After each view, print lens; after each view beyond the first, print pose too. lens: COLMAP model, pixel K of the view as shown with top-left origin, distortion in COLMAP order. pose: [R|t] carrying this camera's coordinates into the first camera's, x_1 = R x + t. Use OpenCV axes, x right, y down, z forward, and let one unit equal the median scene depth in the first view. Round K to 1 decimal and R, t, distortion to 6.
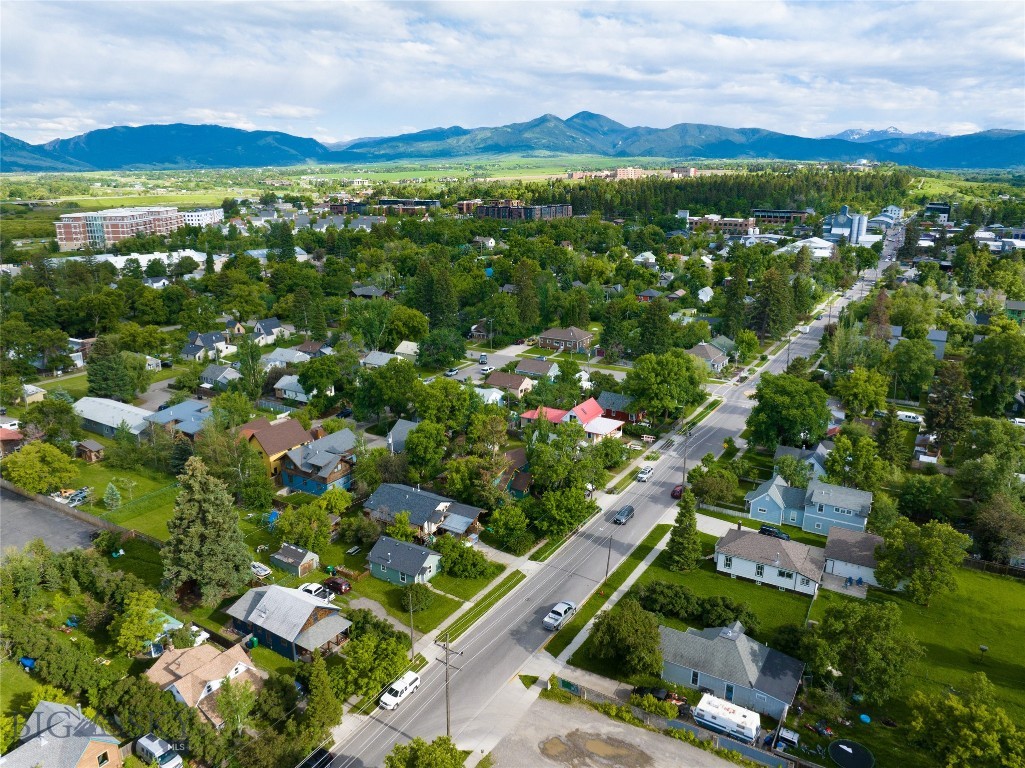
lens RADIAL K [[718.6, 0, 512.5], [0, 718.6, 384.0], [0, 0, 1]] dist [-0.035186, -0.002746]
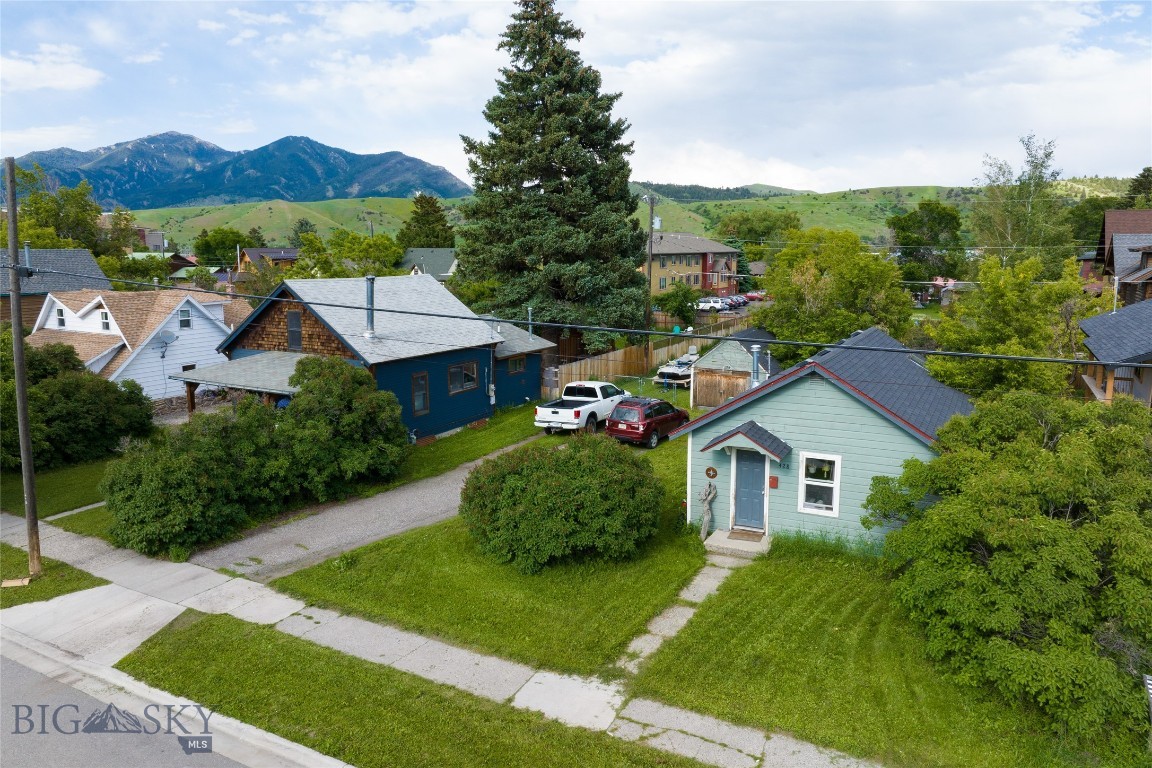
lens RADIAL K [[810.4, 0, 577.7], [0, 810.4, 371.7], [0, 0, 1]] dist [-0.038529, -0.002251]
pose [[0.071939, 0.152921, -0.985617, 0.056538], [-0.281033, 0.951248, 0.127076, 0.214755], [0.956998, 0.267849, 0.111408, 0.871715]]
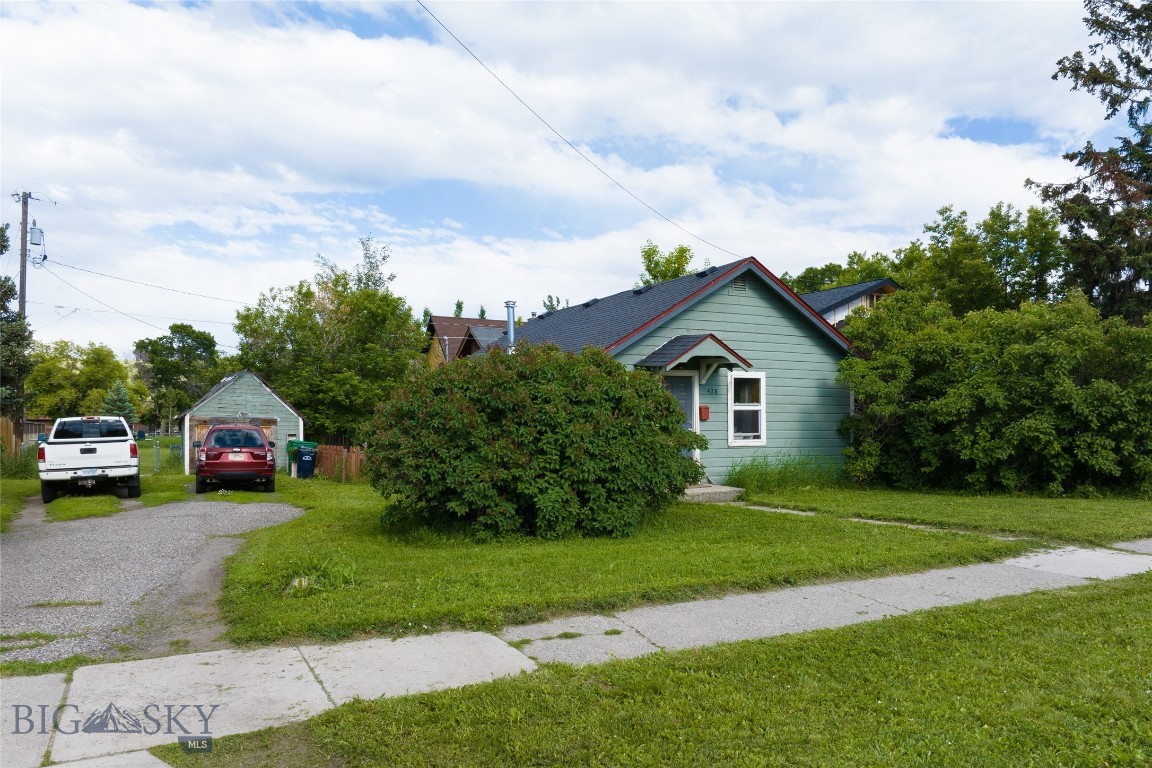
lens RADIAL K [[837.1, 0, 580.3], [0, 837.1, 440.5], [0, 0, 1]] dist [-0.041654, 0.005178]
pose [[0.870454, 0.009369, -0.492161, -0.060068], [-0.140244, 0.963102, -0.229707, 0.291103], [0.471850, 0.268972, 0.839650, 0.805585]]
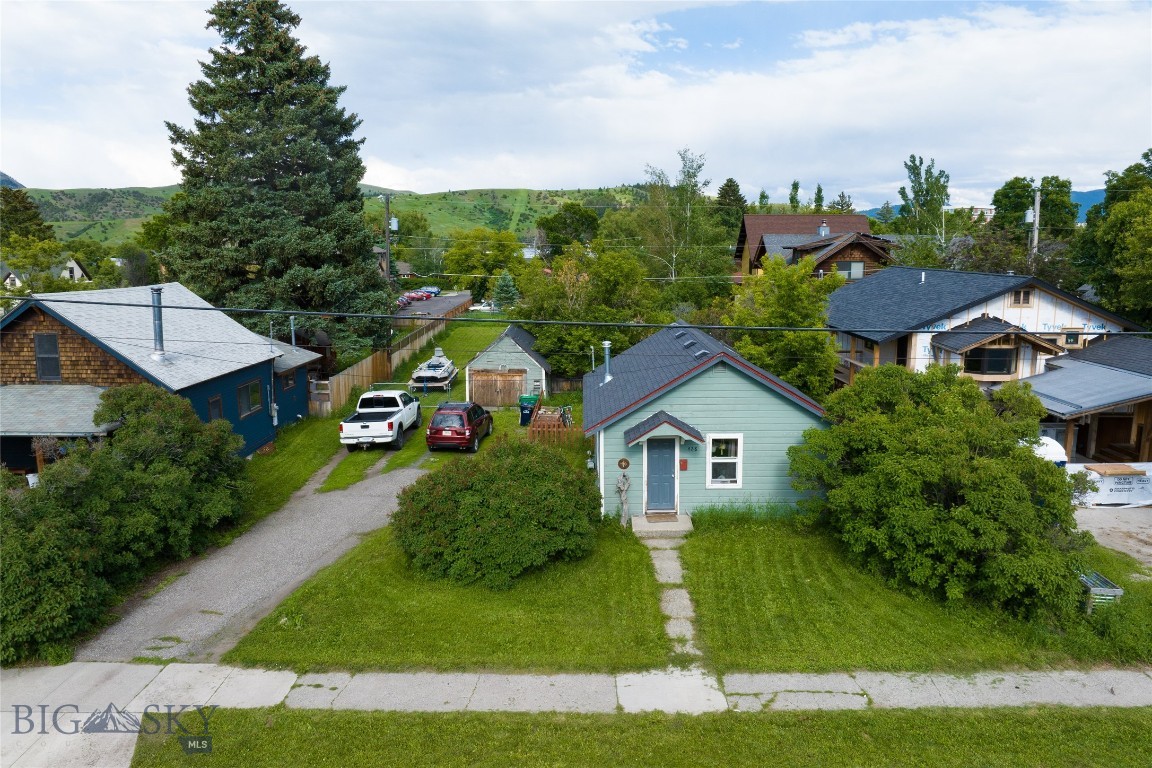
lens RADIAL K [[810.4, 0, 577.7], [0, 810.4, 371.7], [0, 0, 1]] dist [-0.038529, -0.002251]
pose [[0.521502, 0.130365, -0.843232, 0.035556], [-0.237555, 0.971369, 0.003259, 0.232306], [0.819514, 0.198614, 0.537539, 0.808532]]
